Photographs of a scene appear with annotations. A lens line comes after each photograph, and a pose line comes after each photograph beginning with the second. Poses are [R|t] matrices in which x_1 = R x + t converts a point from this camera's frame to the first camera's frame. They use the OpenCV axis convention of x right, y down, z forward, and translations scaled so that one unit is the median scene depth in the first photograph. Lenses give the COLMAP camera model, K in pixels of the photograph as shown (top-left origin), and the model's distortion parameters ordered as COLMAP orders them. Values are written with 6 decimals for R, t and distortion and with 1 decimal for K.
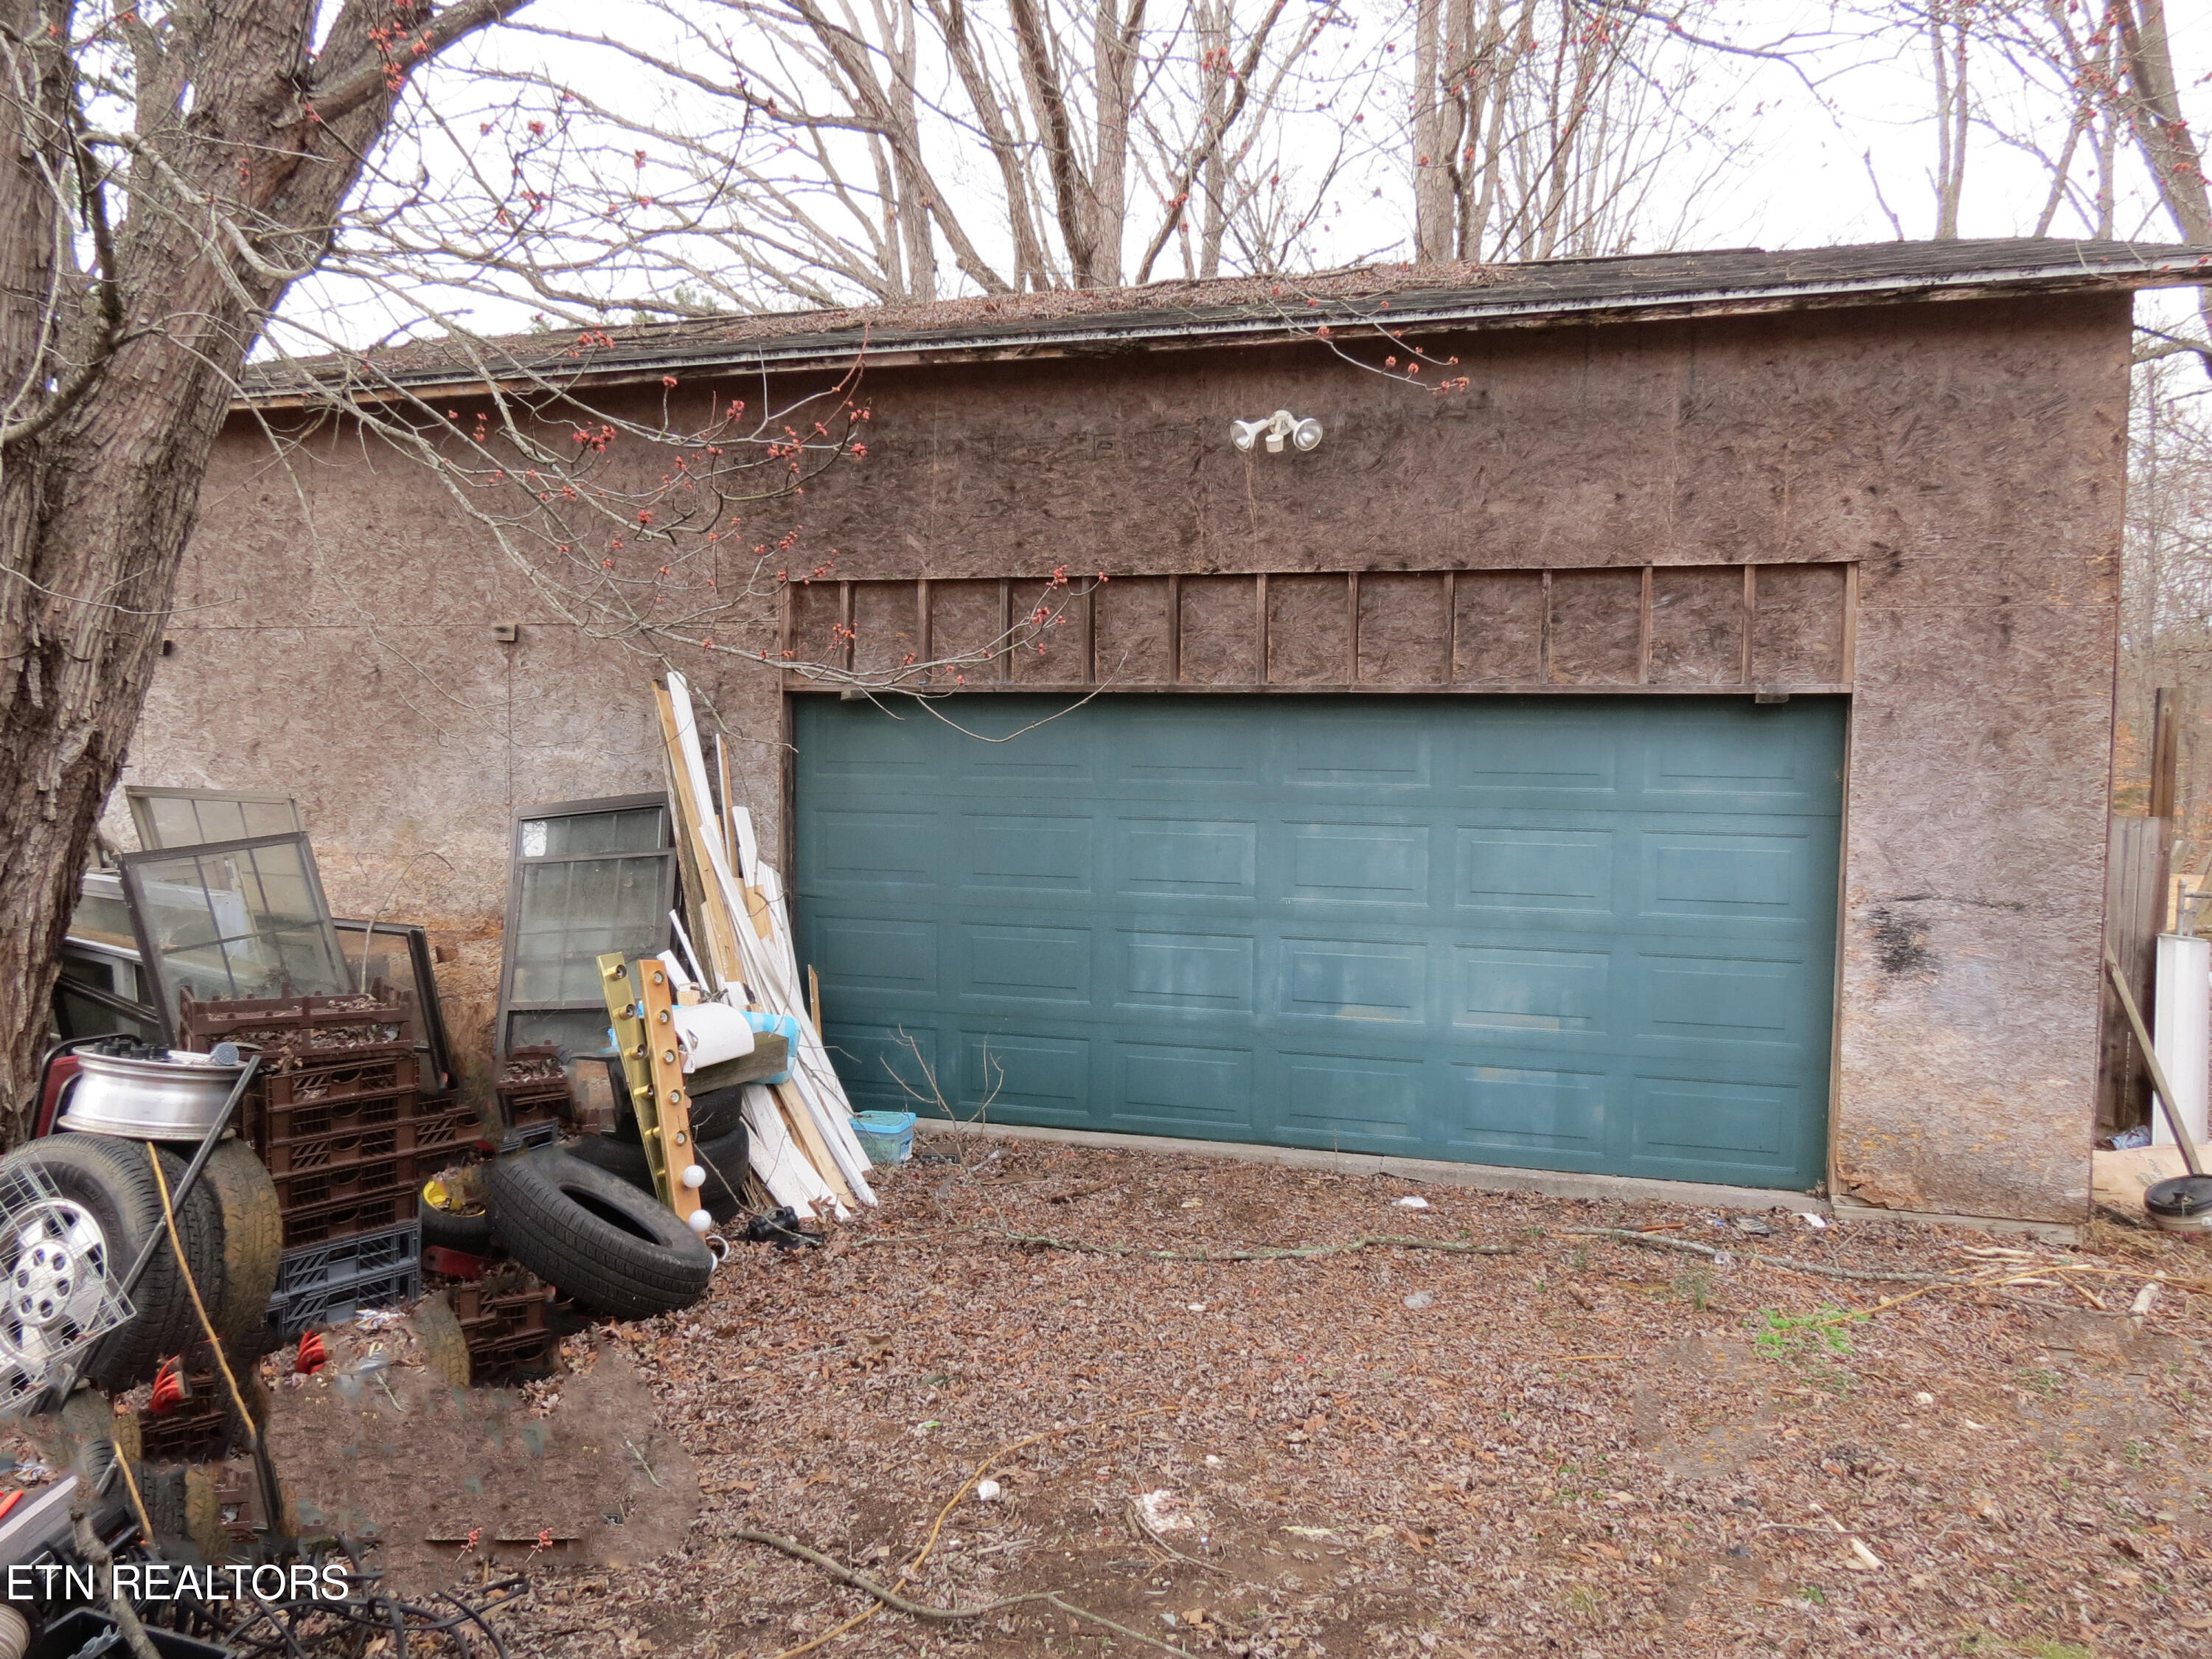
lens RADIAL K [[1549.5, 0, 1103.1], [0, 1549.5, 832.4], [0, 0, 1]] dist [0.002871, 0.002312]
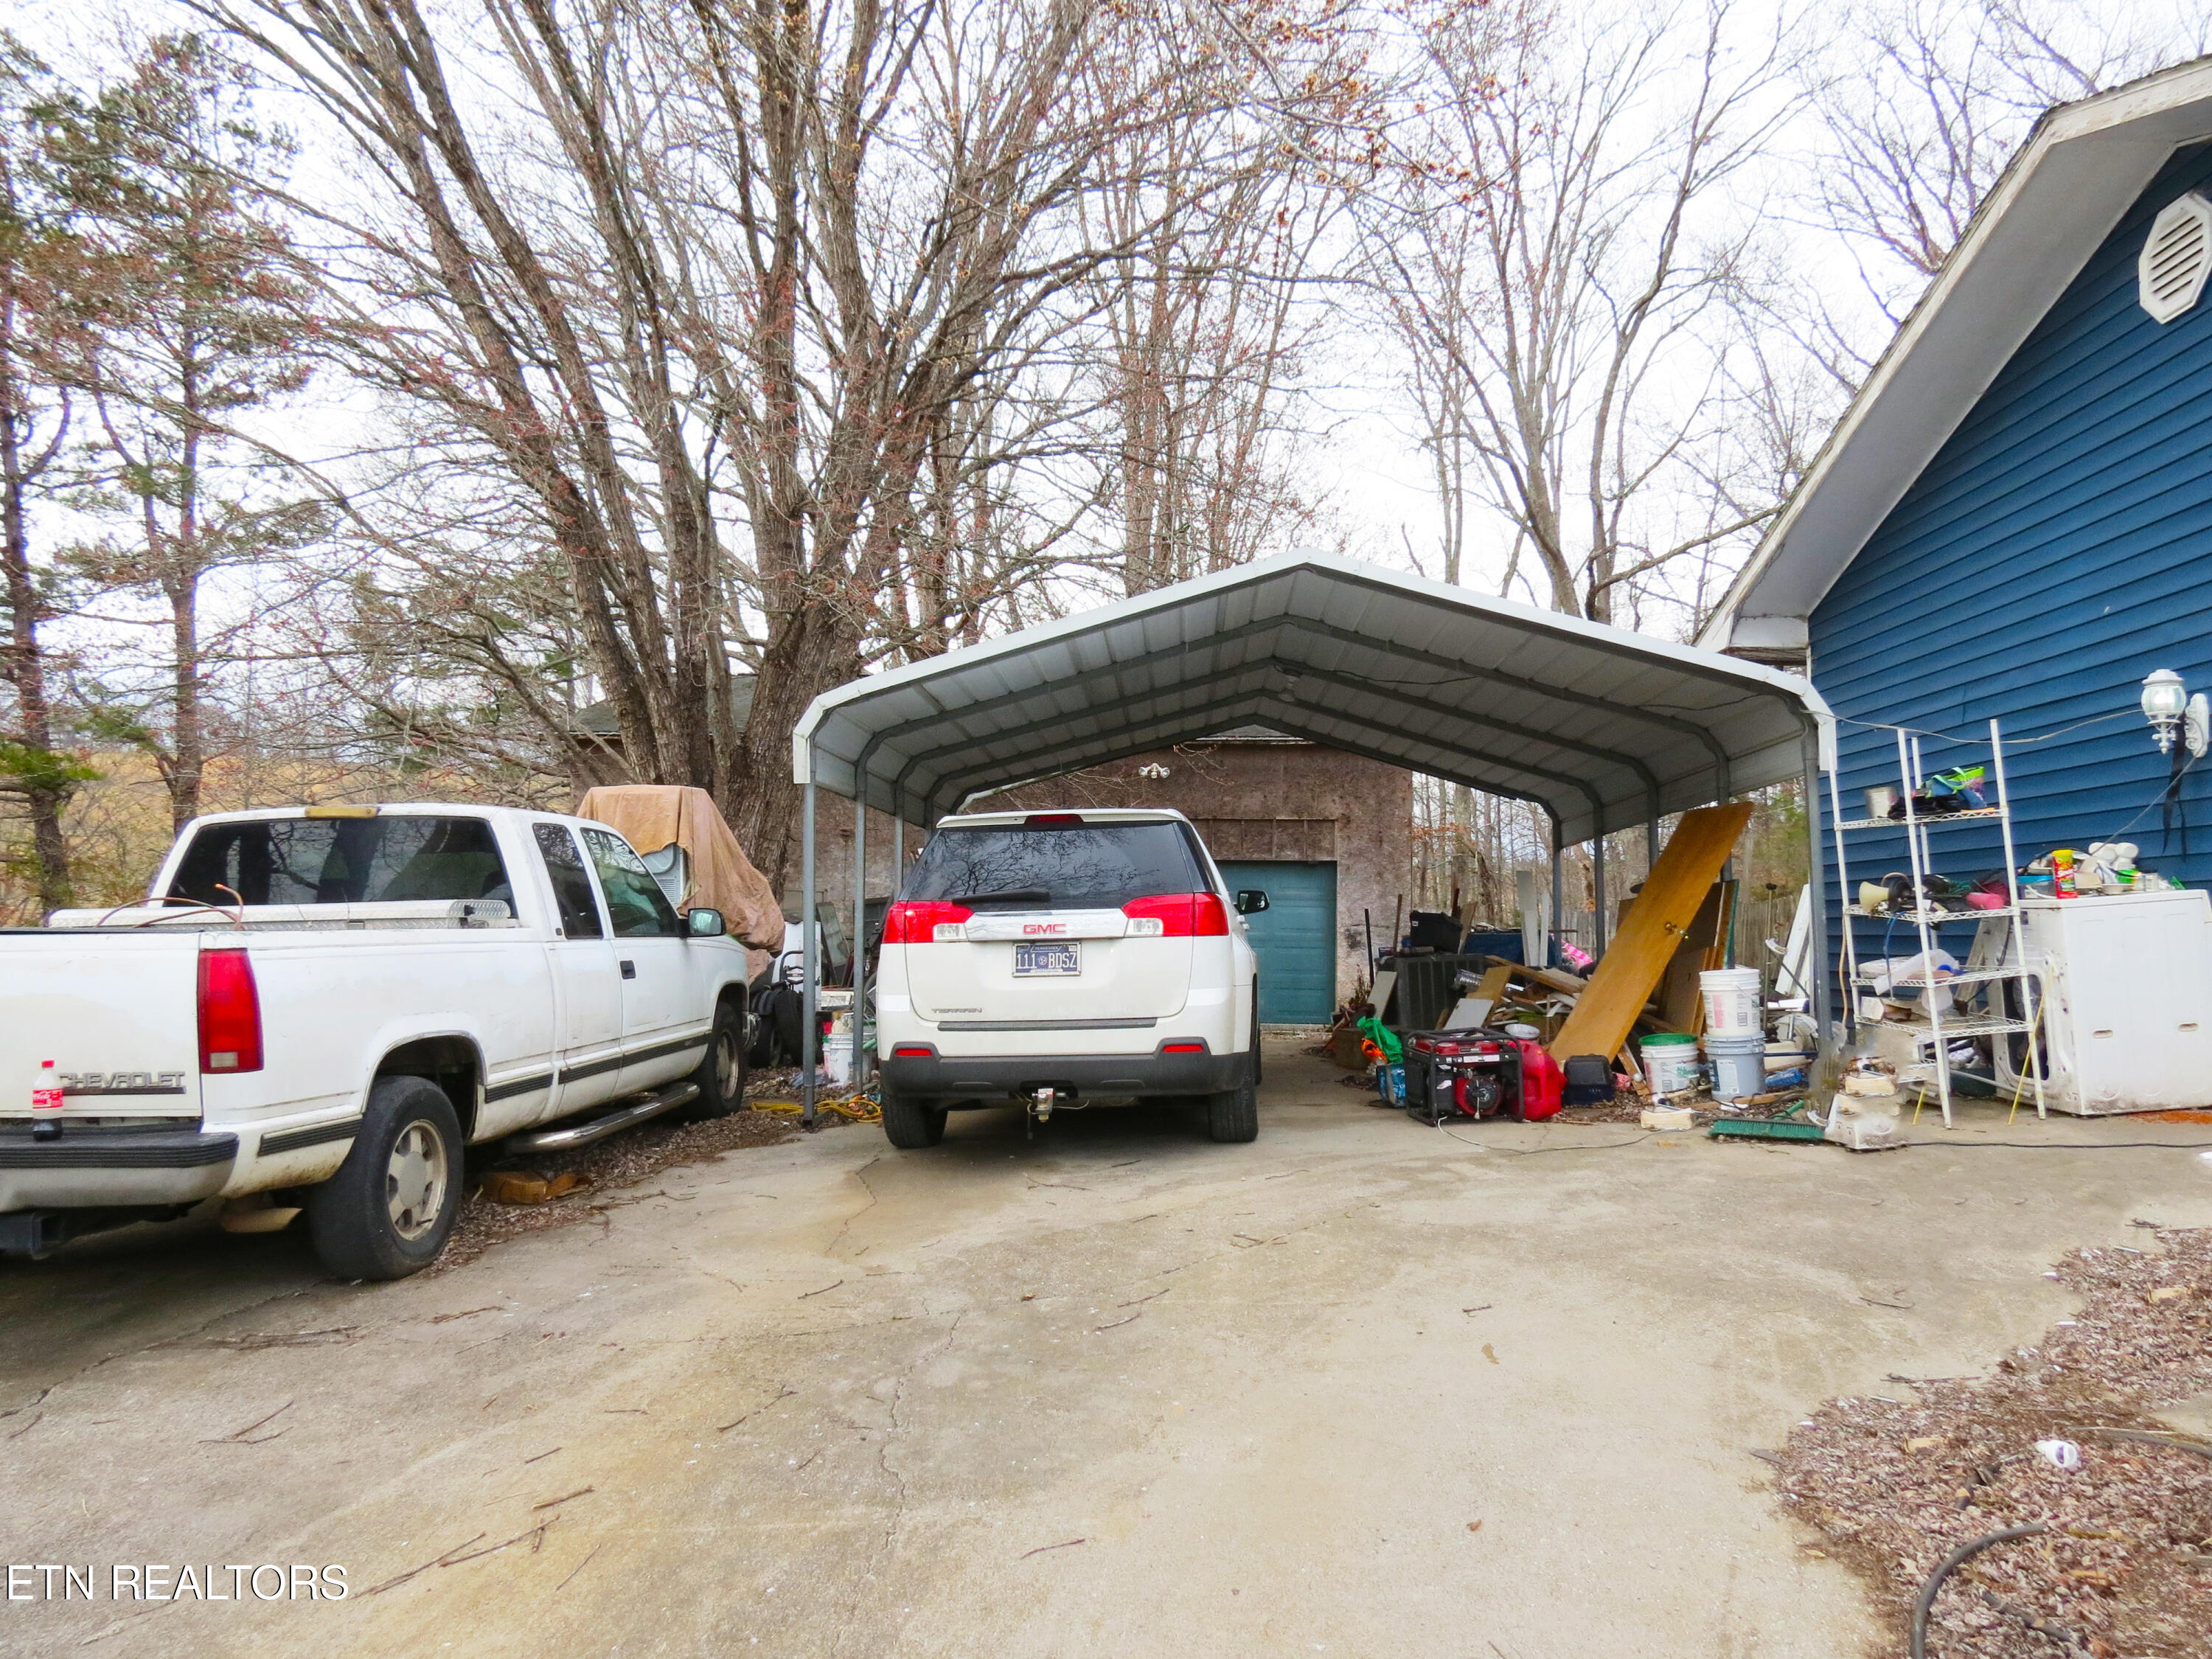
lens RADIAL K [[1549.5, 0, 1113.2], [0, 1549.5, 843.5], [0, 0, 1]] dist [0.002871, 0.002312]
pose [[0.971151, 0.019537, 0.237662, -0.670595], [0.011899, 0.991426, -0.130125, 0.263666], [-0.238166, 0.129199, 0.962592, -1.824780]]
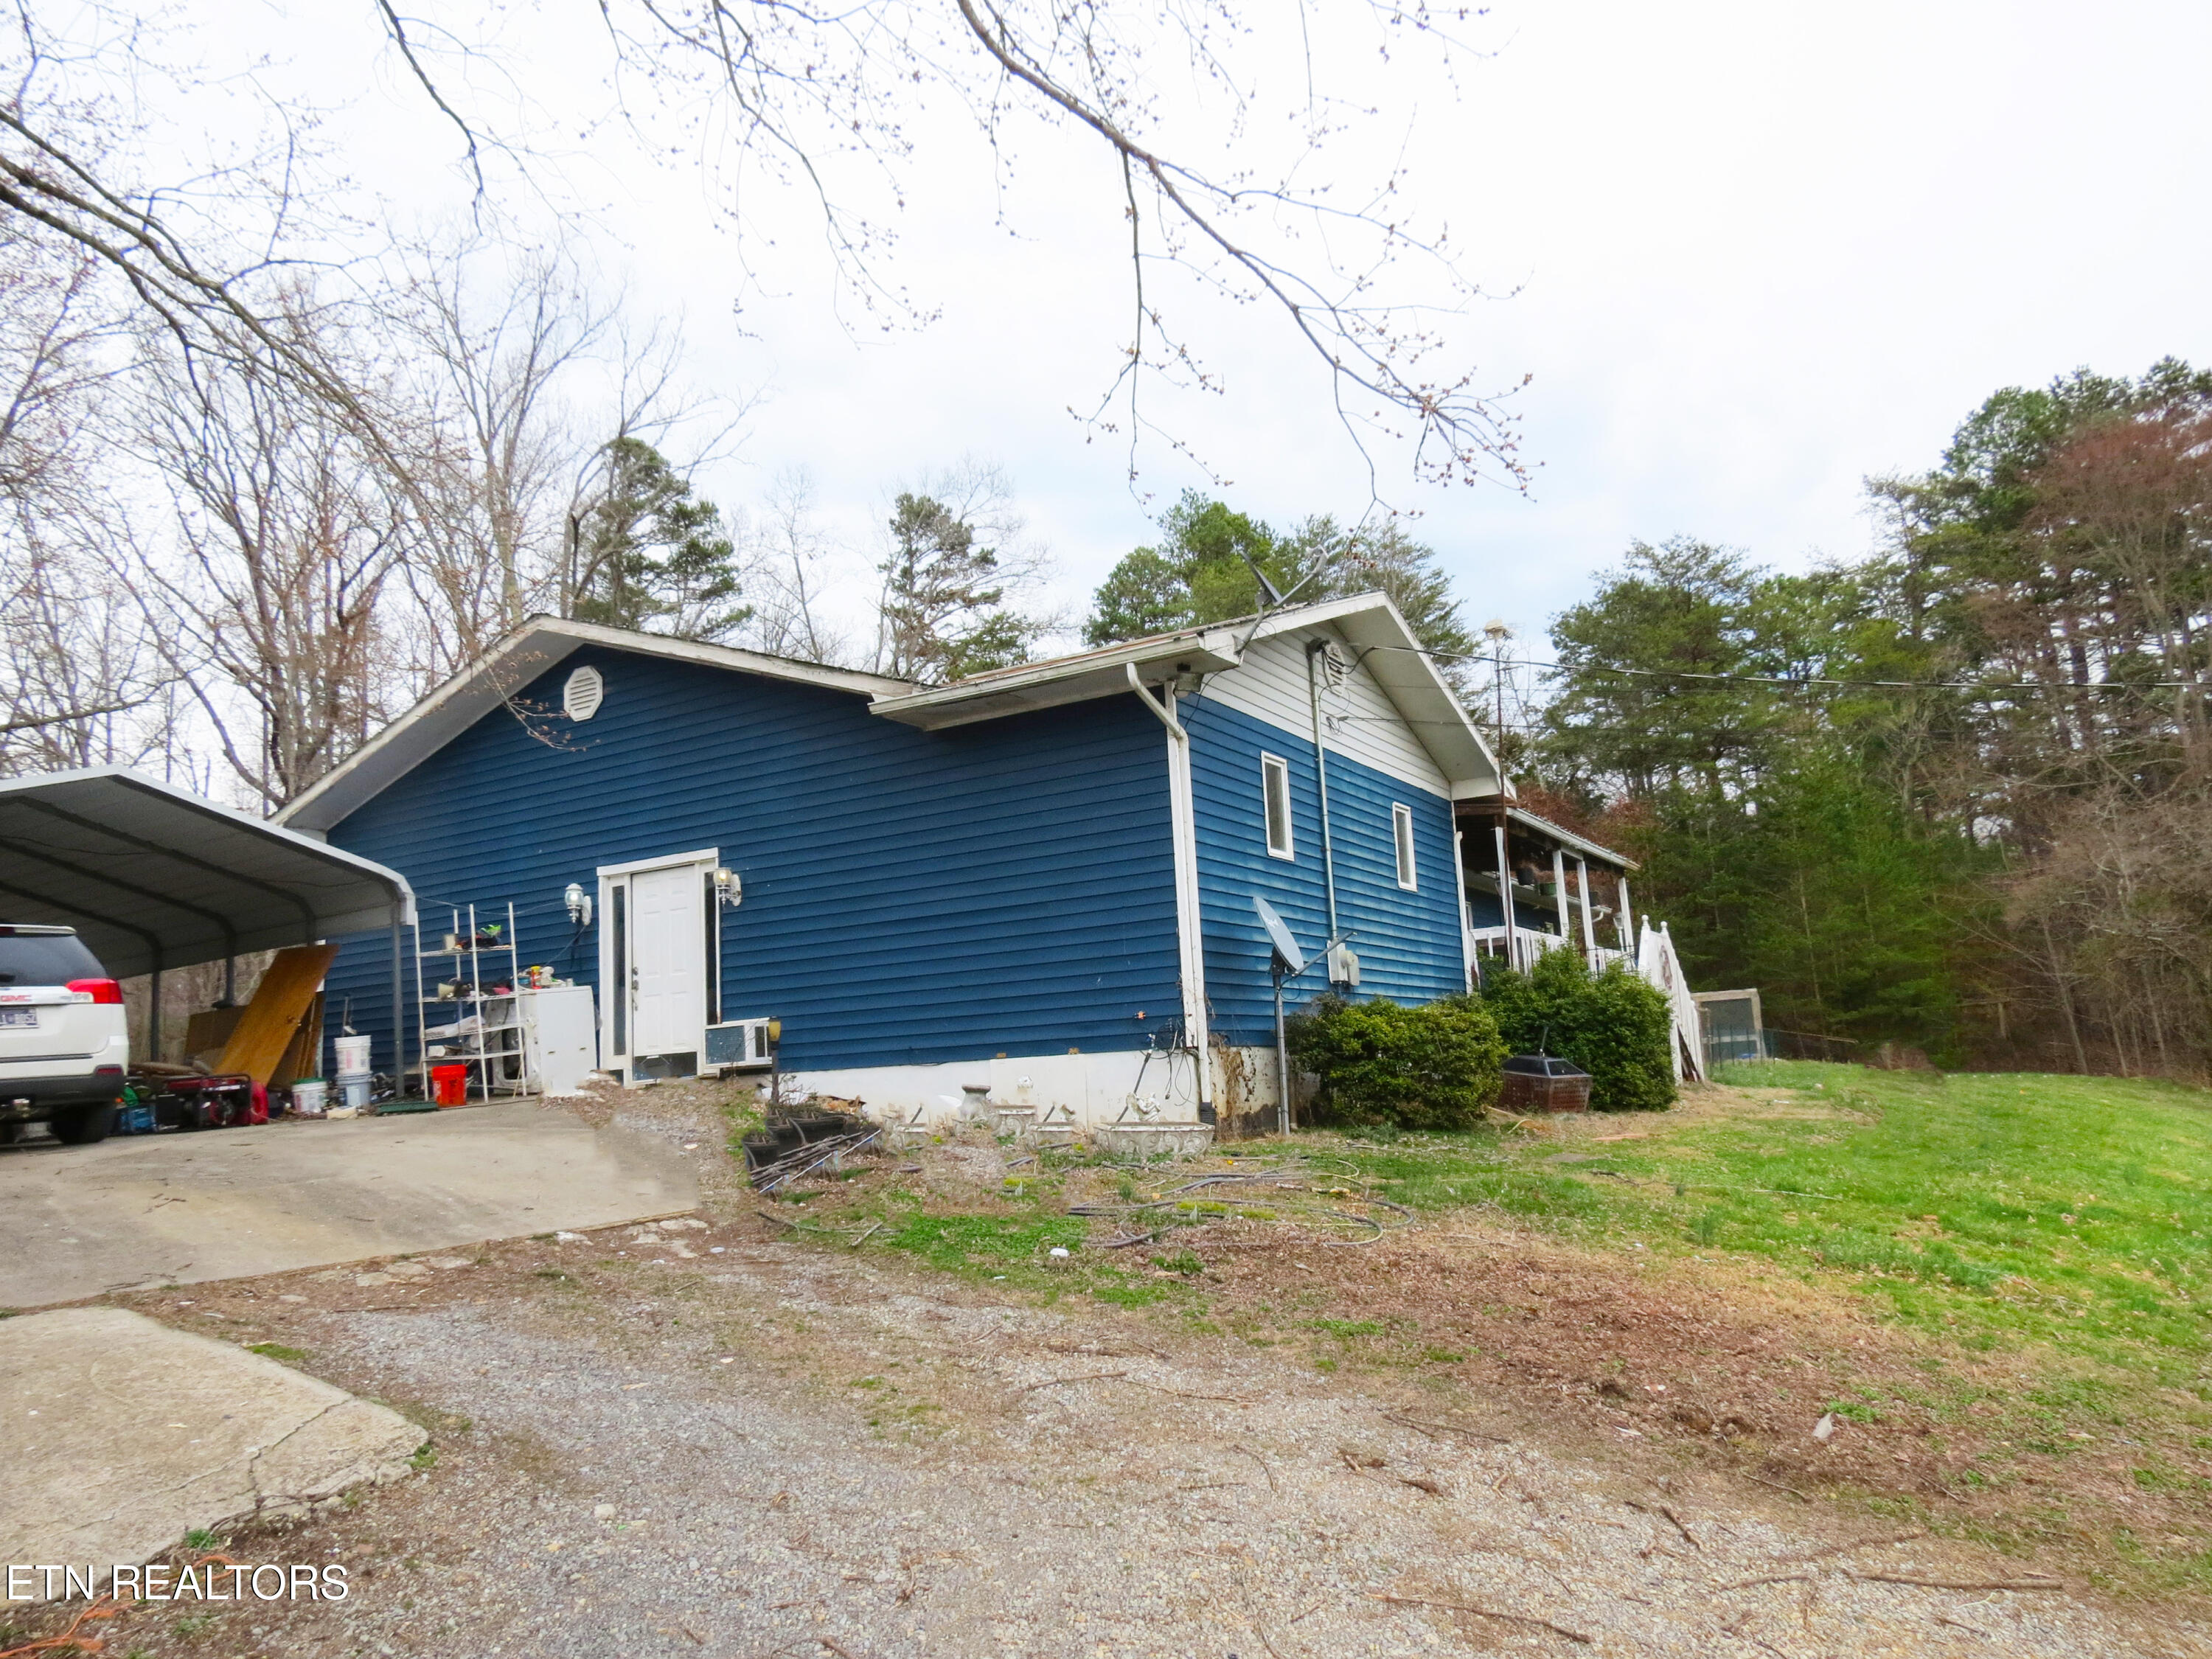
lens RADIAL K [[1549.5, 0, 1106.5], [0, 1549.5, 836.6], [0, 0, 1]] dist [0.002871, 0.002312]
pose [[0.273857, 0.129544, 0.953006, -3.482915], [0.124166, 0.977833, -0.168600, 0.721362], [-0.953722, 0.164503, 0.251702, -3.186590]]
